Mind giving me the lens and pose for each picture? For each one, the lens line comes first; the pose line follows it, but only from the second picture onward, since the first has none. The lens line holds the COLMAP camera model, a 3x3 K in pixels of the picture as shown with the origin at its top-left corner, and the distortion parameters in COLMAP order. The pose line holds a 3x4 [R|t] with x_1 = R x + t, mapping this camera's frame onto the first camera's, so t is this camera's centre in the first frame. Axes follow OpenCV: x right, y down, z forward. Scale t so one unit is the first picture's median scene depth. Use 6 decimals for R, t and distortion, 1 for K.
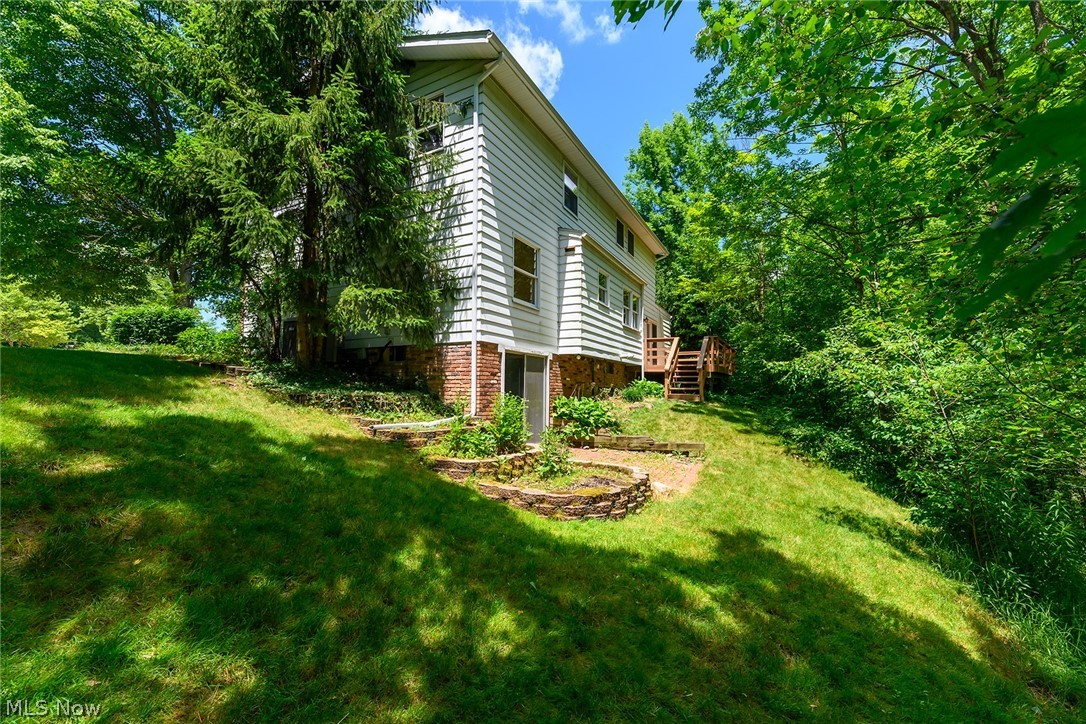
lens RADIAL K [[445.5, 0, 544.8], [0, 445.5, 361.5], [0, 0, 1]] dist [-0.003112, -0.001008]
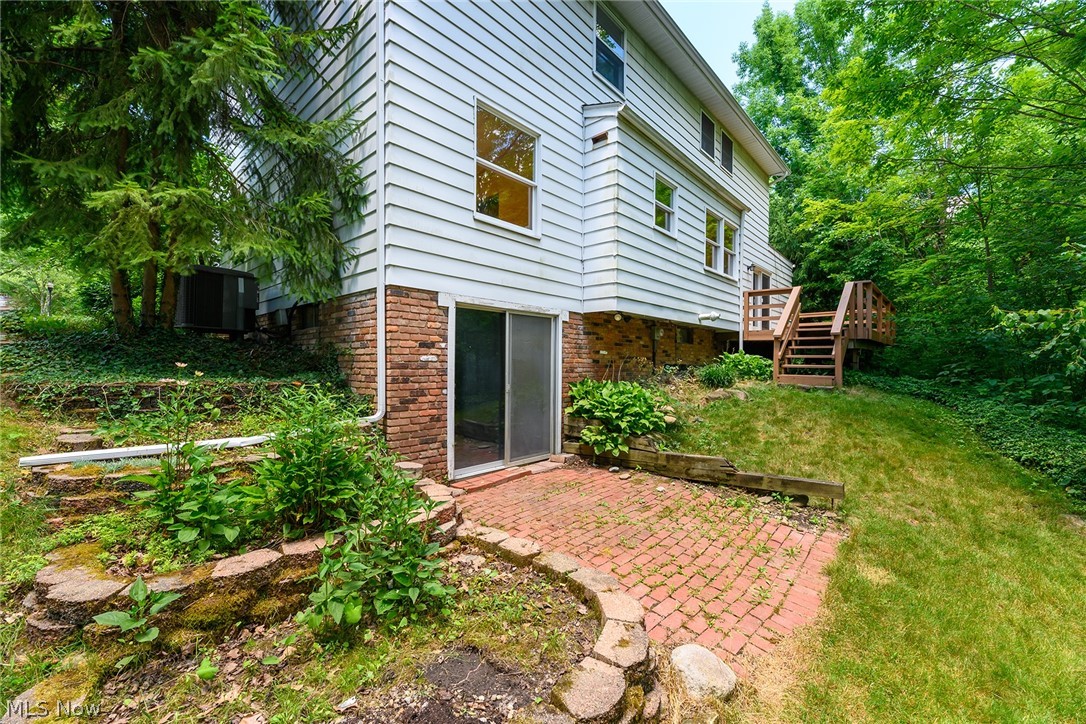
lens RADIAL K [[442.0, 0, 544.2], [0, 442.0, 366.0], [0, 0, 1]] dist [-0.001841, -0.000712]
pose [[0.969228, 0.002309, -0.246152, 0.132342], [0.015184, 0.997491, 0.069142, 0.014800], [0.245694, -0.070752, 0.966762, 0.383034]]
